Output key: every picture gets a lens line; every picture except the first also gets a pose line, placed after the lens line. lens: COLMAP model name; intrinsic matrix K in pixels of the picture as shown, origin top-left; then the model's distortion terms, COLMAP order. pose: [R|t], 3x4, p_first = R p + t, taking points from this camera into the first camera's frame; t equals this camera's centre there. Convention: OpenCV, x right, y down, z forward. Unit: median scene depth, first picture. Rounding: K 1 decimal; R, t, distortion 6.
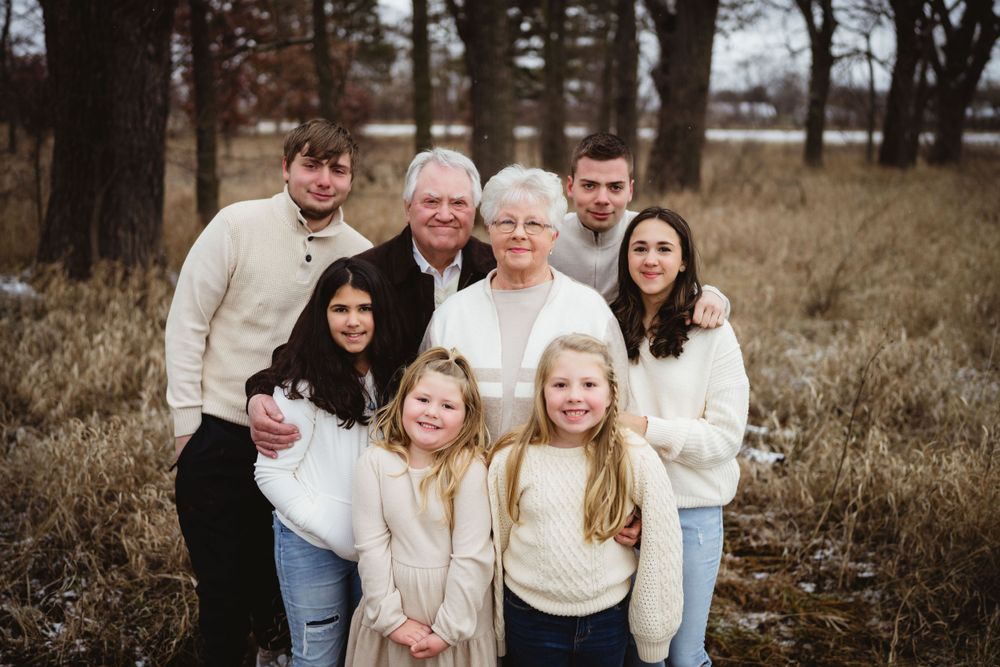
lens RADIAL K [[958.2, 0, 496.3], [0, 958.2, 327.5], [0, 0, 1]] dist [0.057809, 0.000000]
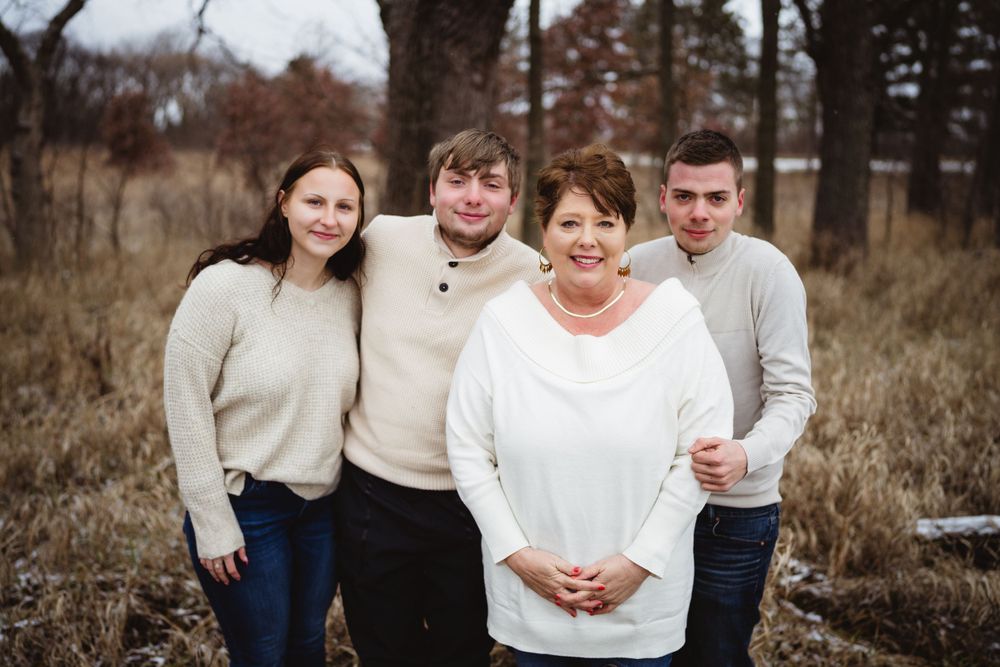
lens RADIAL K [[958.2, 0, 503.9], [0, 958.2, 324.2], [0, 0, 1]] dist [0.057809, 0.000000]
pose [[0.937142, 0.065253, -0.342793, 0.058997], [-0.078200, 0.996647, -0.024069, -0.020855], [0.340073, 0.049362, 0.939103, 0.165141]]
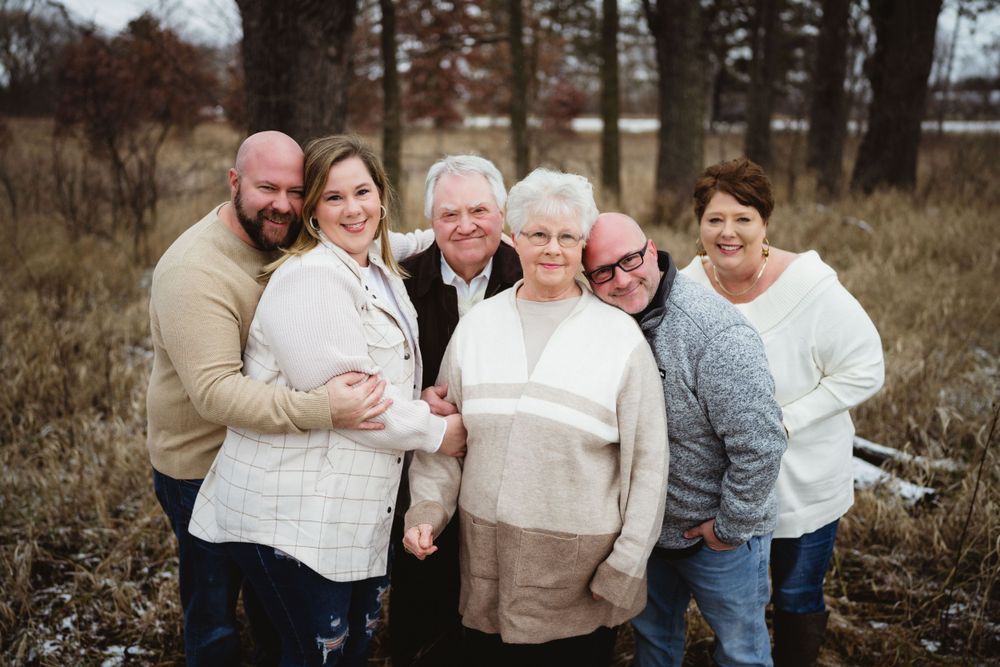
lens RADIAL K [[958.2, 0, 505.9], [0, 958.2, 324.8], [0, 0, 1]] dist [0.057809, 0.000000]
pose [[0.977654, 0.038604, -0.206644, 0.105803], [-0.037996, 0.999254, 0.006909, -0.013838], [0.206756, 0.001097, 0.978392, 0.044927]]
